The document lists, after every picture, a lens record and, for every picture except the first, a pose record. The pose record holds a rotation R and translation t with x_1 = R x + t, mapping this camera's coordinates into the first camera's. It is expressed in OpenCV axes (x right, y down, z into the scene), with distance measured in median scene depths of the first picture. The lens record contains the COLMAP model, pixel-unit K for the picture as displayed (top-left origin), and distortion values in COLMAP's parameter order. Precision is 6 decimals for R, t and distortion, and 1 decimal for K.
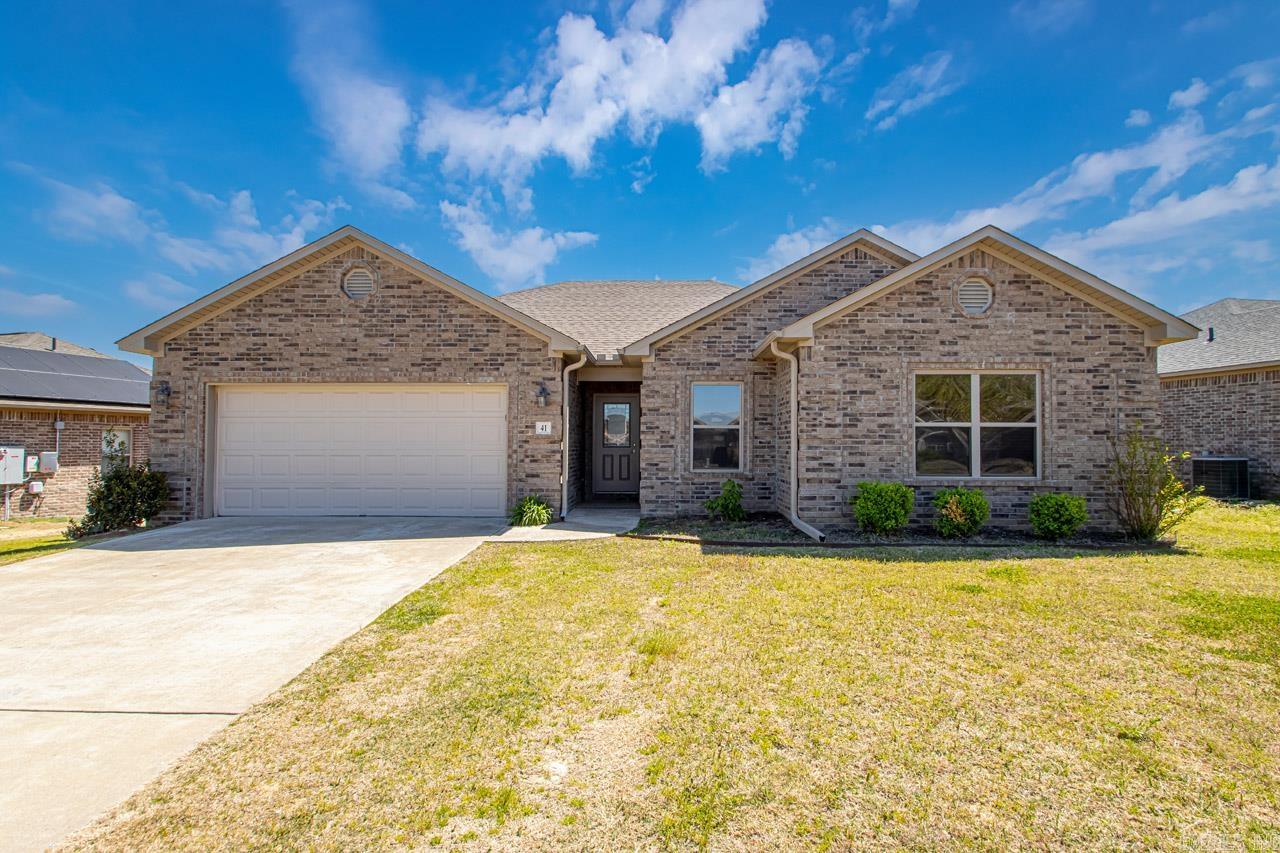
lens RADIAL K [[598.5, 0, 650.0], [0, 598.5, 426.0], [0, 0, 1]] dist [0.018849, -0.017452]
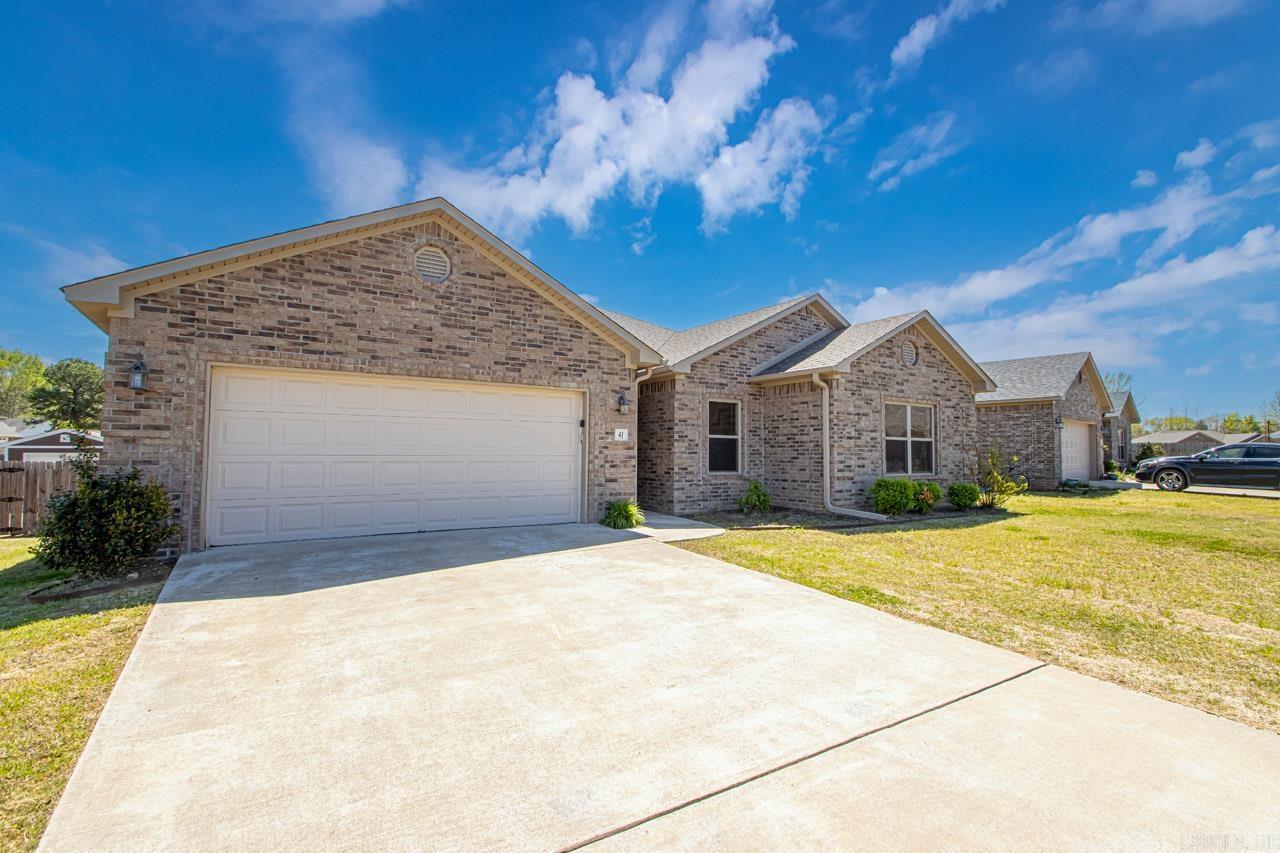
lens RADIAL K [[551.3, 0, 653.2], [0, 551.3, 427.7], [0, 0, 1]] dist [0.009711, -0.012392]
pose [[0.840217, 0.029016, 0.541474, -0.652794], [-0.019415, 0.999537, -0.023435, 0.012586], [-0.541903, 0.009177, 0.840391, 0.158543]]
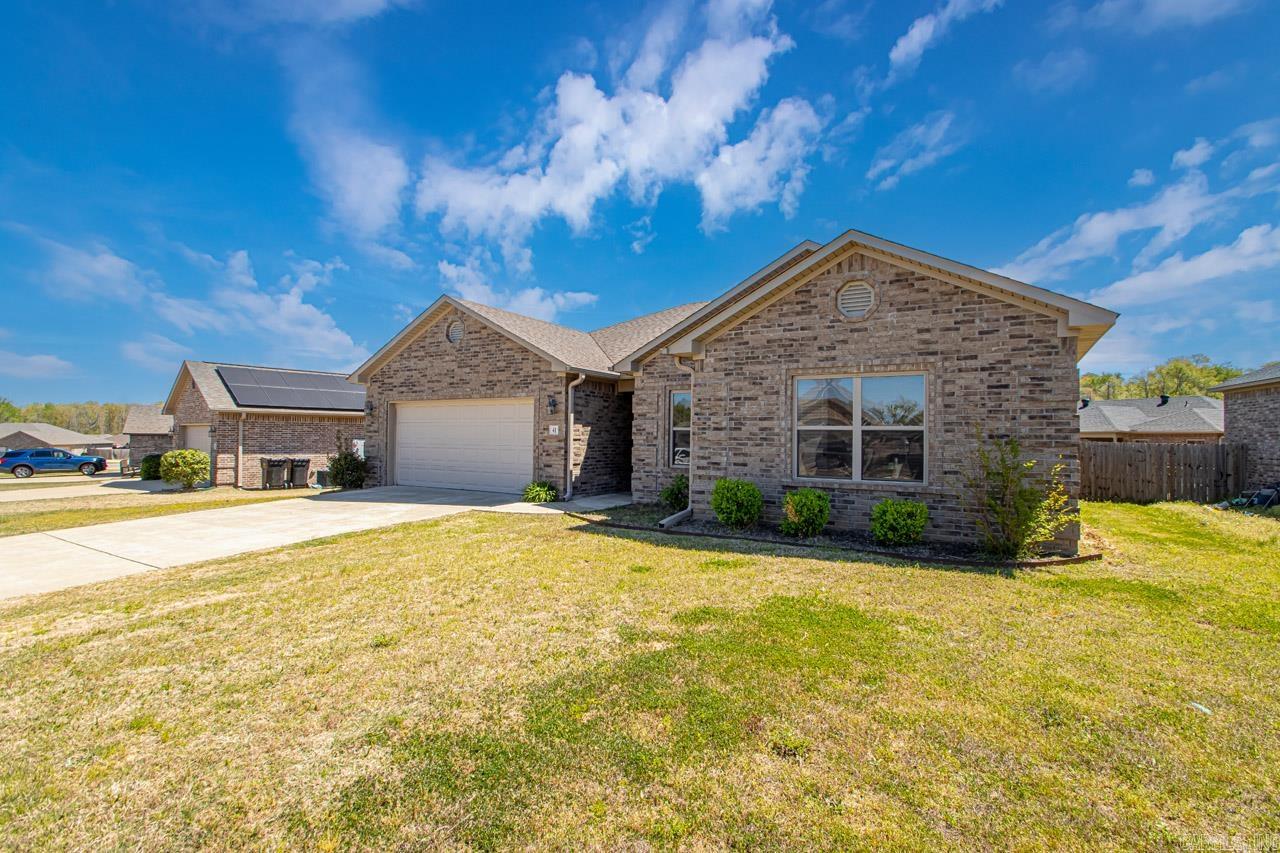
lens RADIAL K [[551.3, 0, 653.2], [0, 551.3, 427.7], [0, 0, 1]] dist [0.009711, -0.012392]
pose [[0.885532, -0.000490, -0.464578, 0.582290], [0.003160, 0.999983, 0.004968, -0.007283], [0.464568, -0.005867, 0.885518, 0.023443]]
